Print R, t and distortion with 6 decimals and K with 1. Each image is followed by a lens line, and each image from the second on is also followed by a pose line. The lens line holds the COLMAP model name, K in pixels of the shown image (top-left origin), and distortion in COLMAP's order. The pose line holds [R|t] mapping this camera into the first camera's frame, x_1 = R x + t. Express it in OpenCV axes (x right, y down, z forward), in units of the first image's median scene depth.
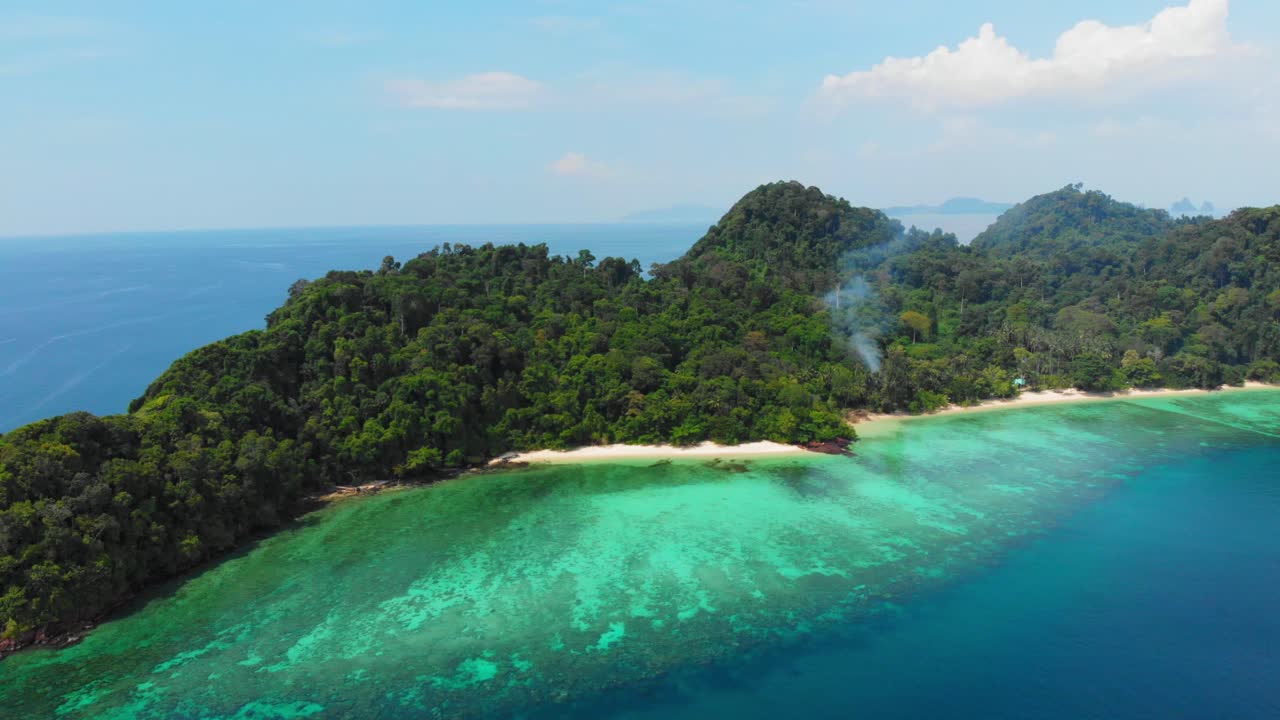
lens RADIAL K [[999.4, 0, 664.5], [0, 999.4, 356.1], [0, 0, 1]] dist [0.201140, -0.451343]
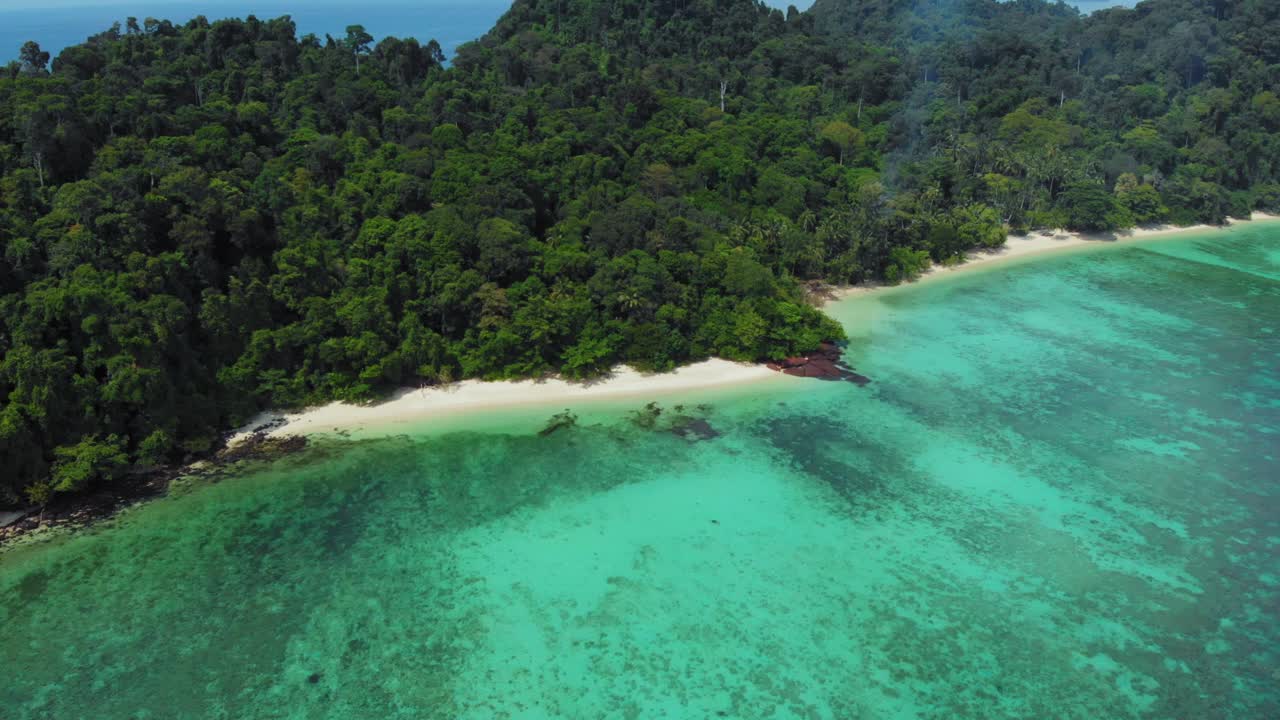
lens RADIAL K [[1005.8, 0, 667.9], [0, 1005.8, 357.8], [0, 0, 1]] dist [0.218718, -0.561313]
pose [[0.974076, -0.061309, 0.217755, -0.060846], [0.016125, 0.978943, 0.203494, -0.041578], [-0.225646, -0.194708, 0.954554, 0.423059]]
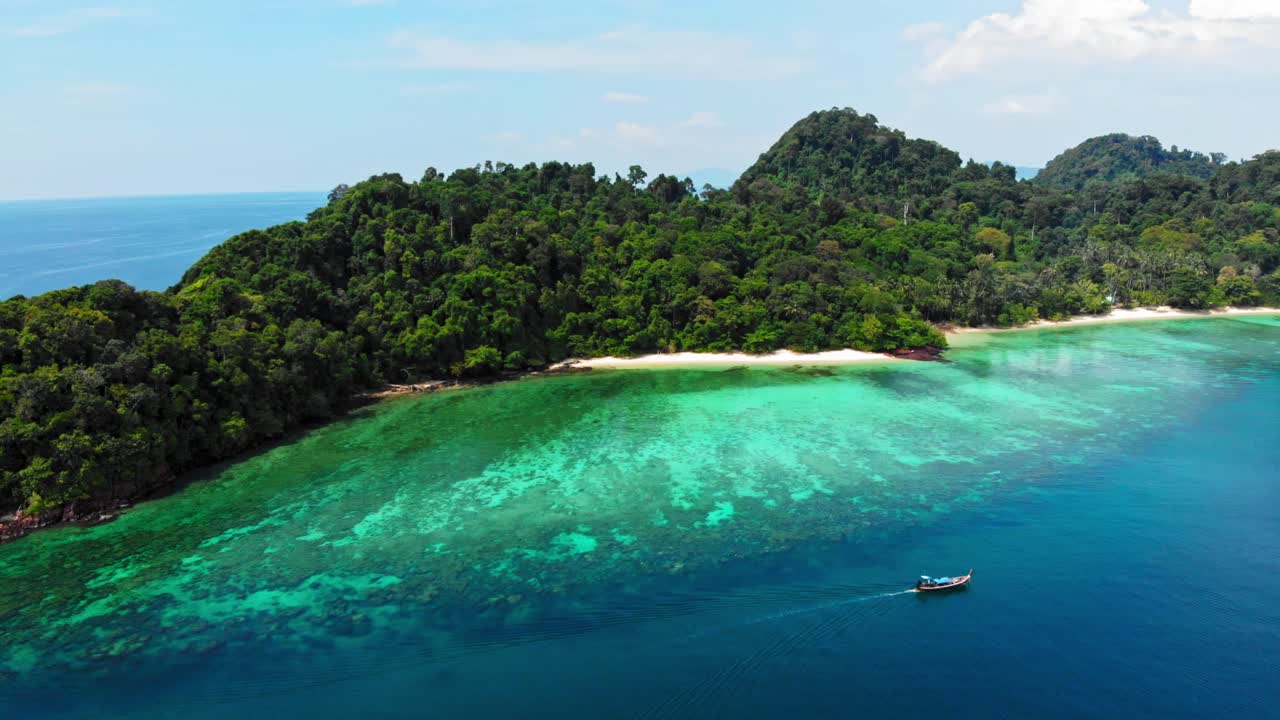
lens RADIAL K [[1005.8, 0, 667.9], [0, 1005.8, 357.8], [0, 0, 1]] dist [0.218718, -0.561313]
pose [[0.999783, 0.002795, -0.020665, -0.044310], [-0.002084, 0.999408, 0.034348, 0.061506], [0.020748, -0.034297, 0.999196, 0.071131]]
